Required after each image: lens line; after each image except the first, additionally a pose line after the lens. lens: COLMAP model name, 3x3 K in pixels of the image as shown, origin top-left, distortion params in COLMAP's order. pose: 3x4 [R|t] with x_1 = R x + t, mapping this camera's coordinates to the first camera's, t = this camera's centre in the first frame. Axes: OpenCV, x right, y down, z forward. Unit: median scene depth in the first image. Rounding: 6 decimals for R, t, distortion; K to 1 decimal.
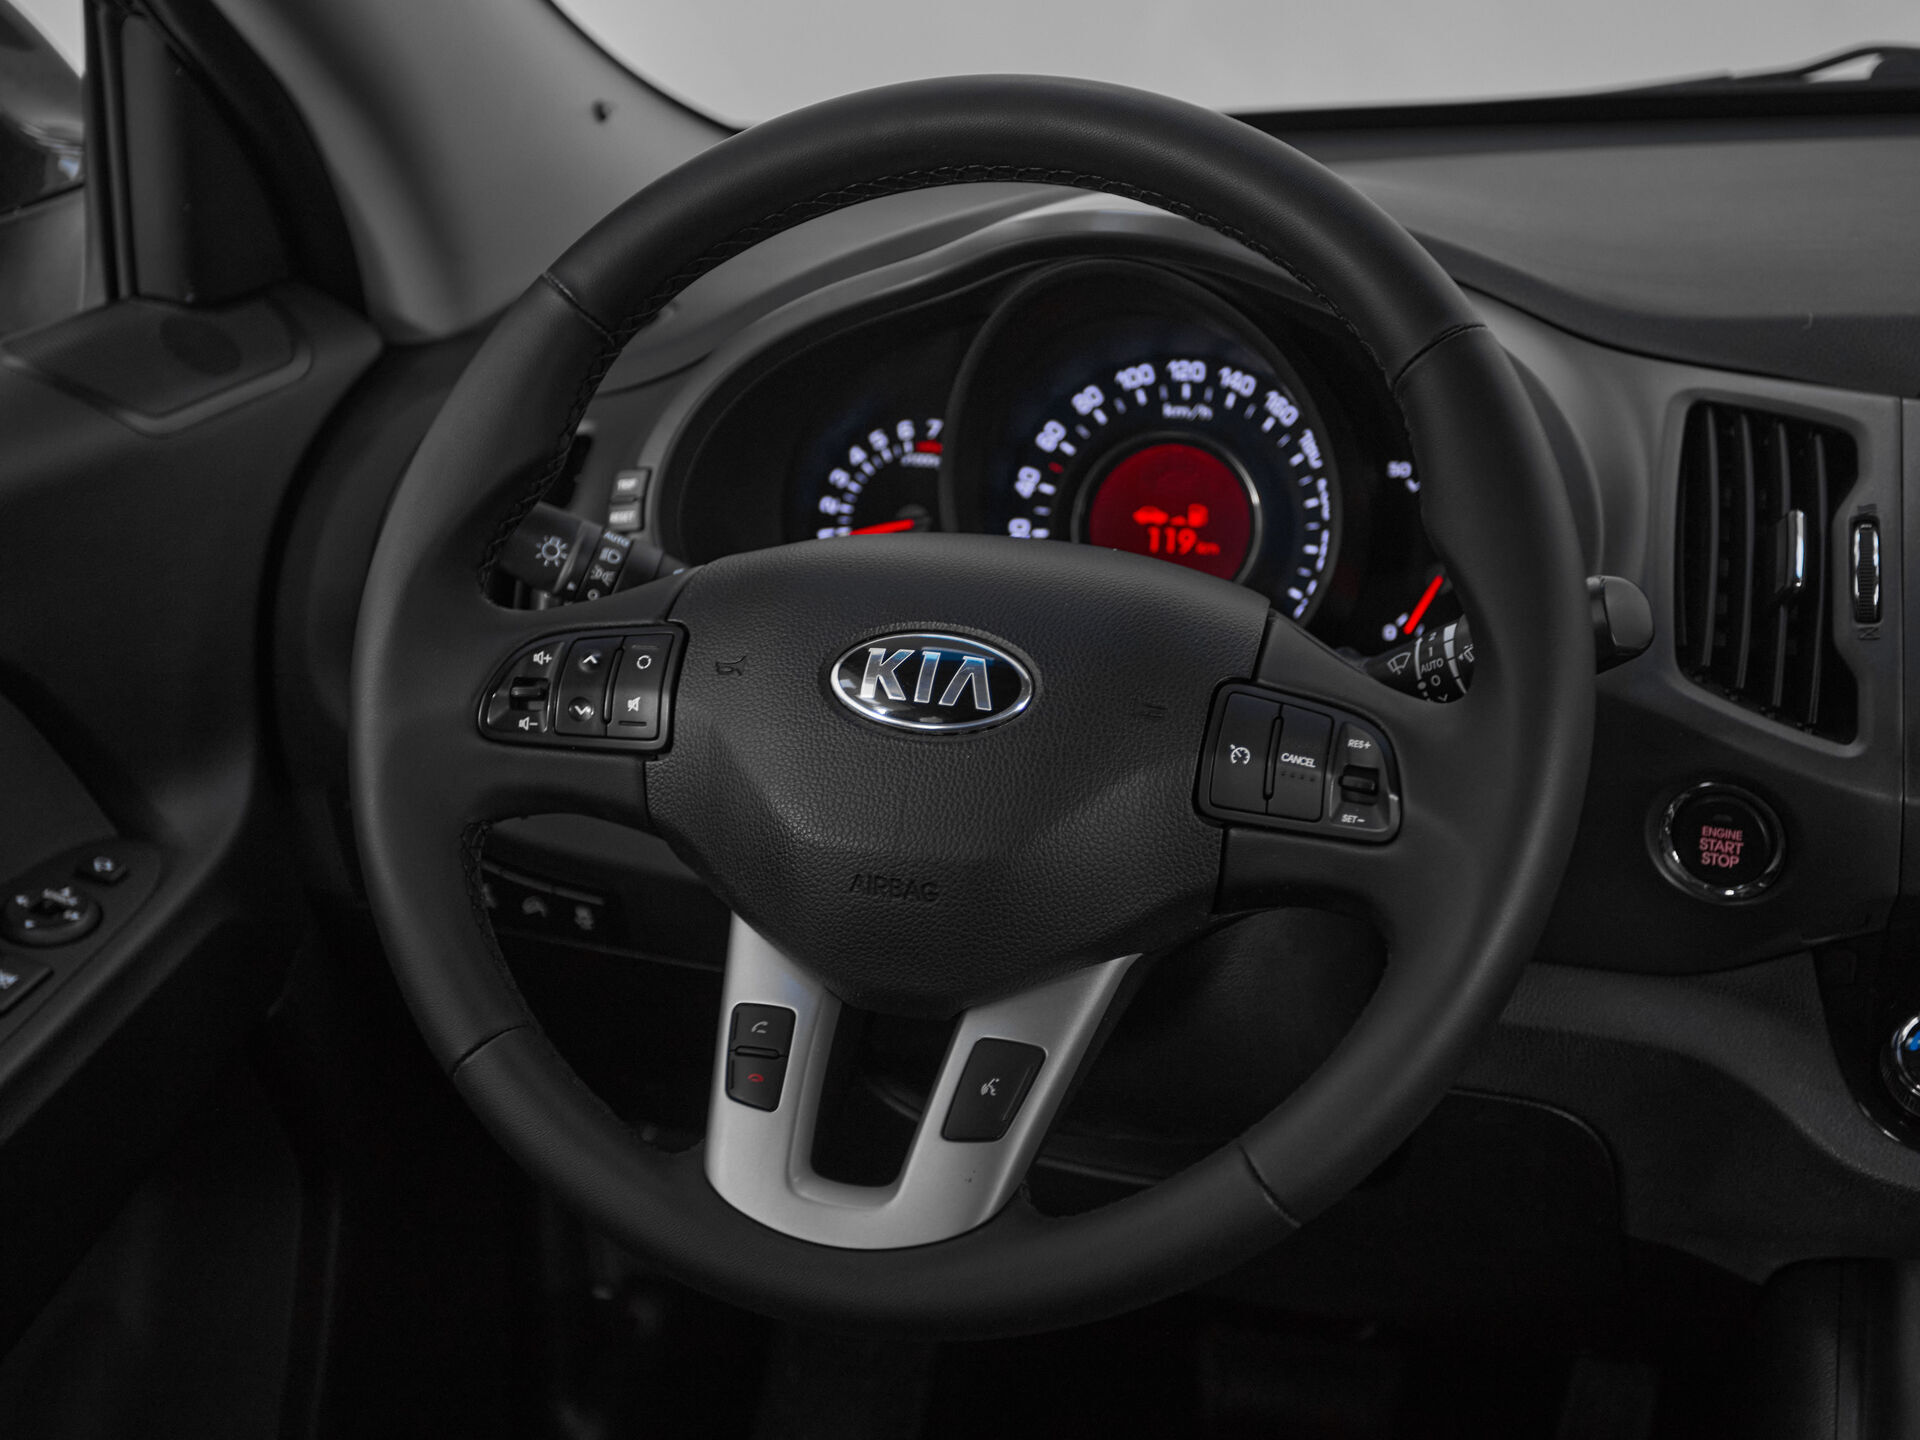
lens RADIAL K [[2544.3, 0, 970.5], [0, 2544.3, 727.9], [0, 0, 1]] dist [0.011379, 0.093506]
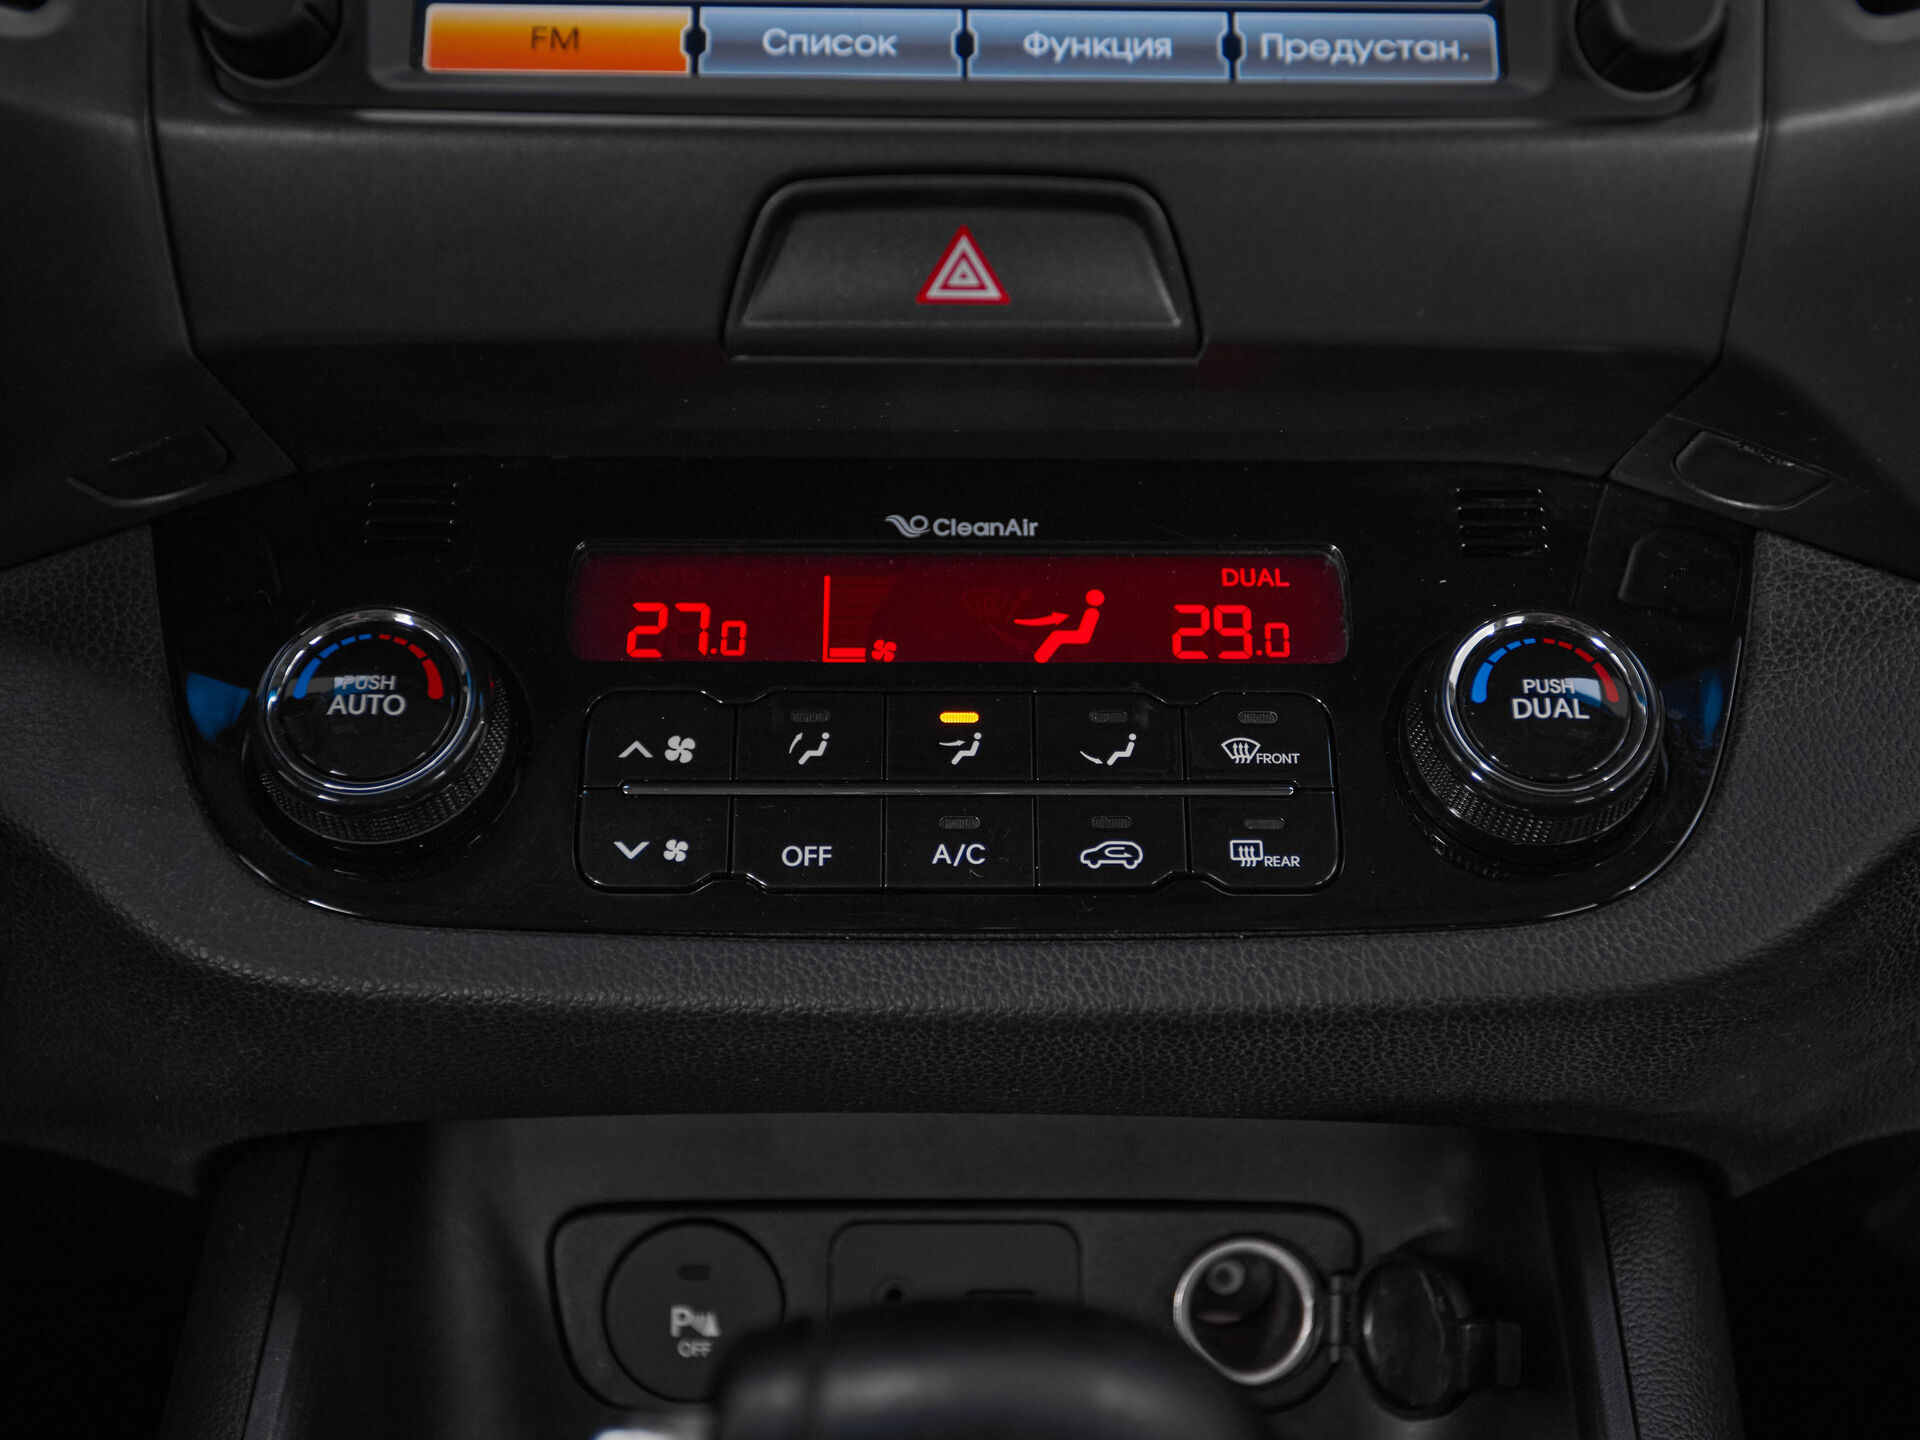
lens RADIAL K [[2506.8, 0, 999.0], [0, 2506.8, 677.3], [0, 0, 1]] dist [0.012107, 0.069401]
pose [[0.945566, -0.080956, 0.315201, 0.340944], [0.064675, 0.995991, 0.061791, 0.100501], [-0.318940, -0.038042, 0.947011, 0.511655]]
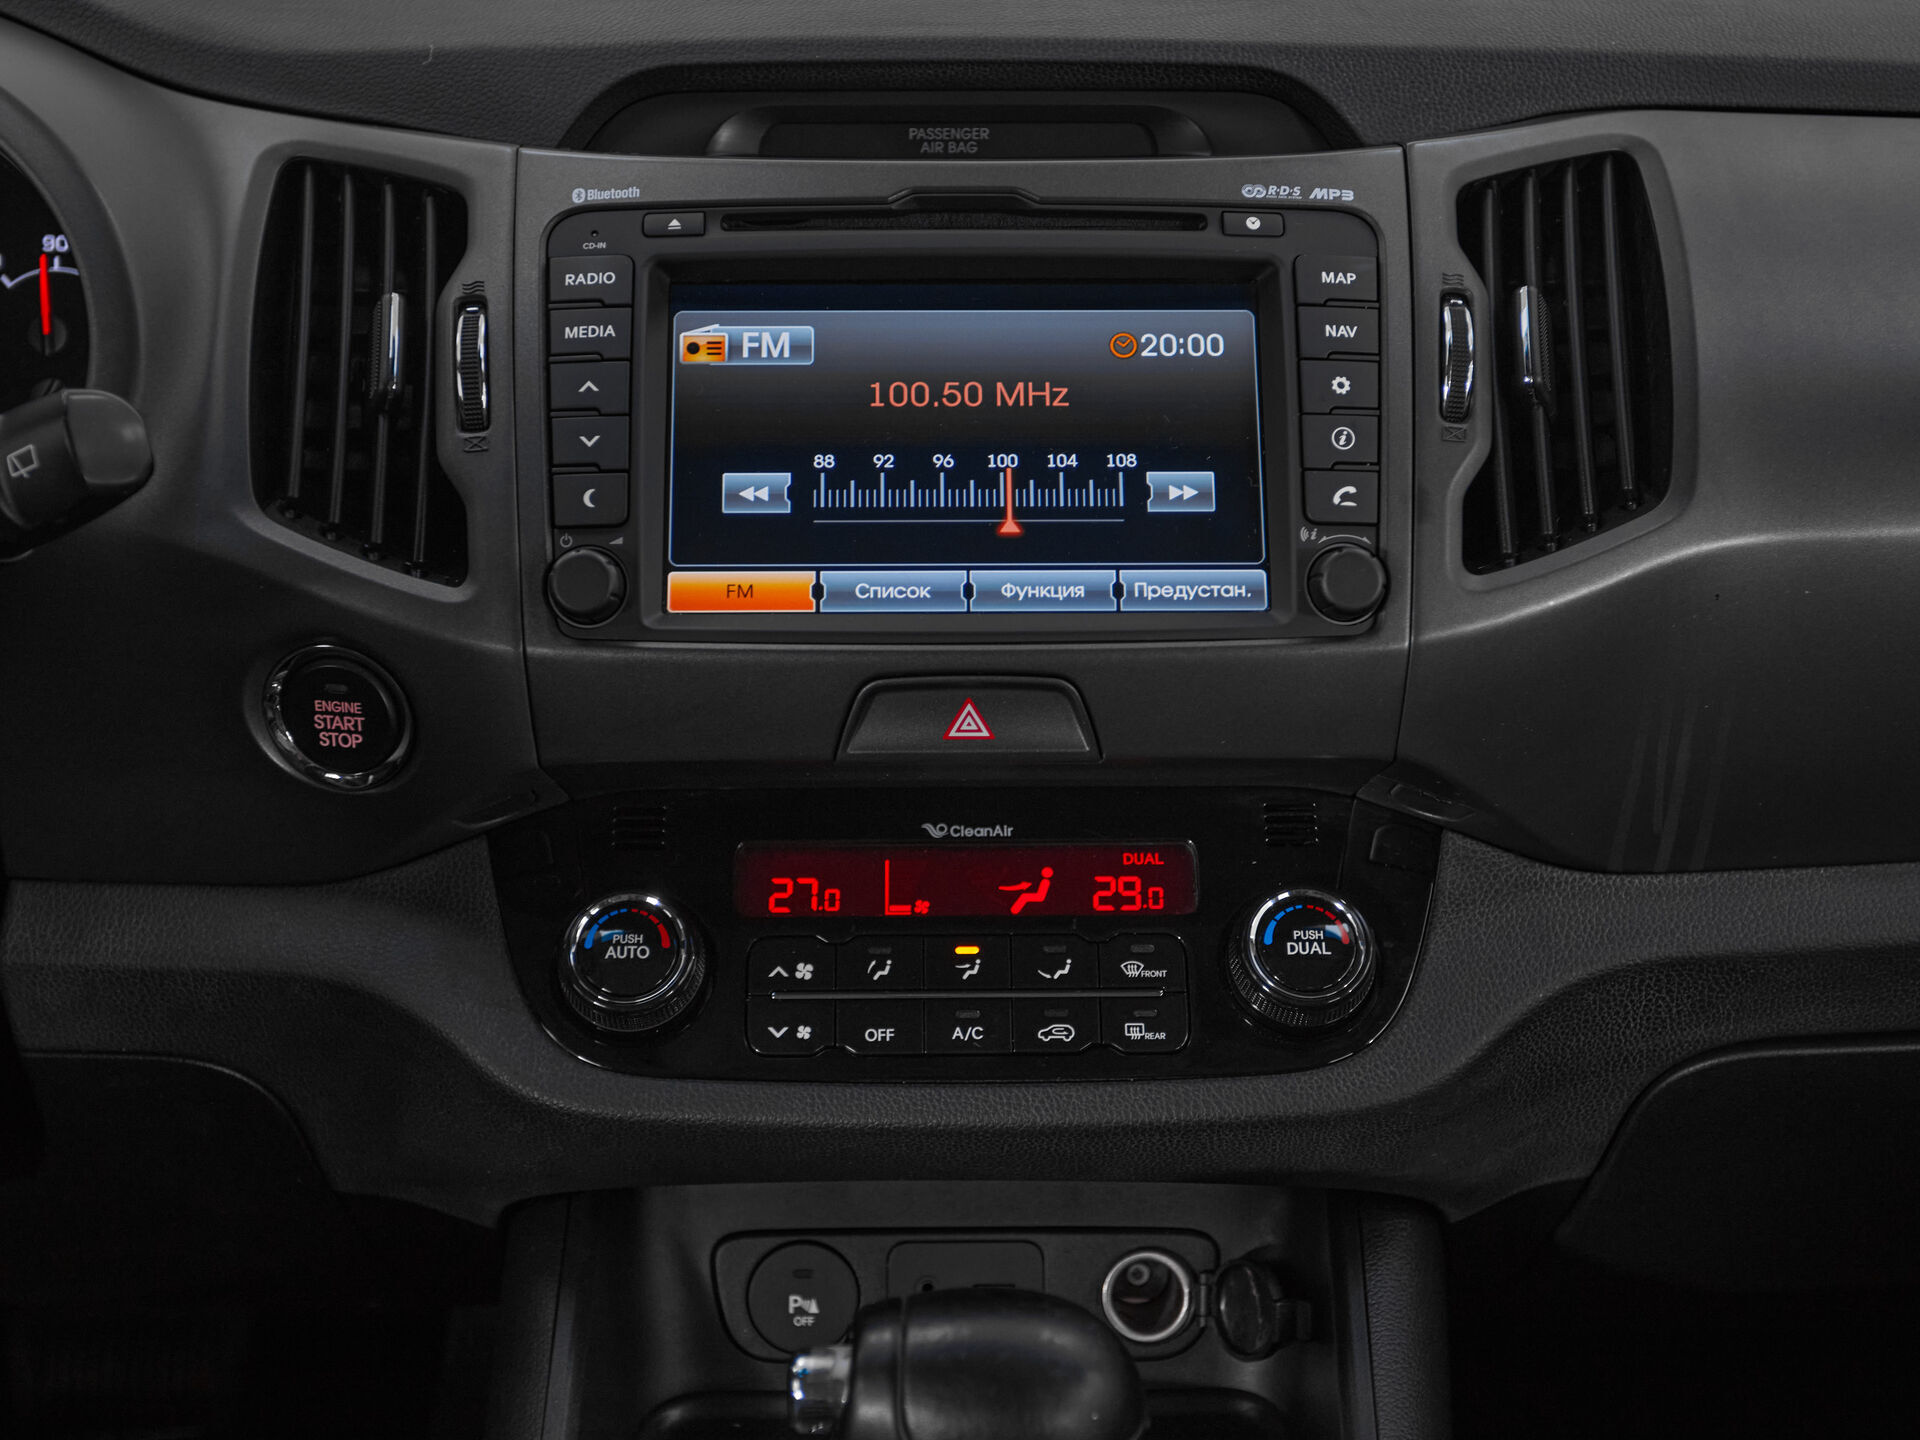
lens RADIAL K [[2544.3, 0, 970.5], [0, 2544.3, 727.9], [0, 0, 1]] dist [0.011379, 0.093506]
pose [[0.947178, -0.096327, 0.305901, 0.238599], [0.072923, 0.993530, 0.087062, -0.006861], [-0.312309, -0.060156, 0.948074, 0.185552]]
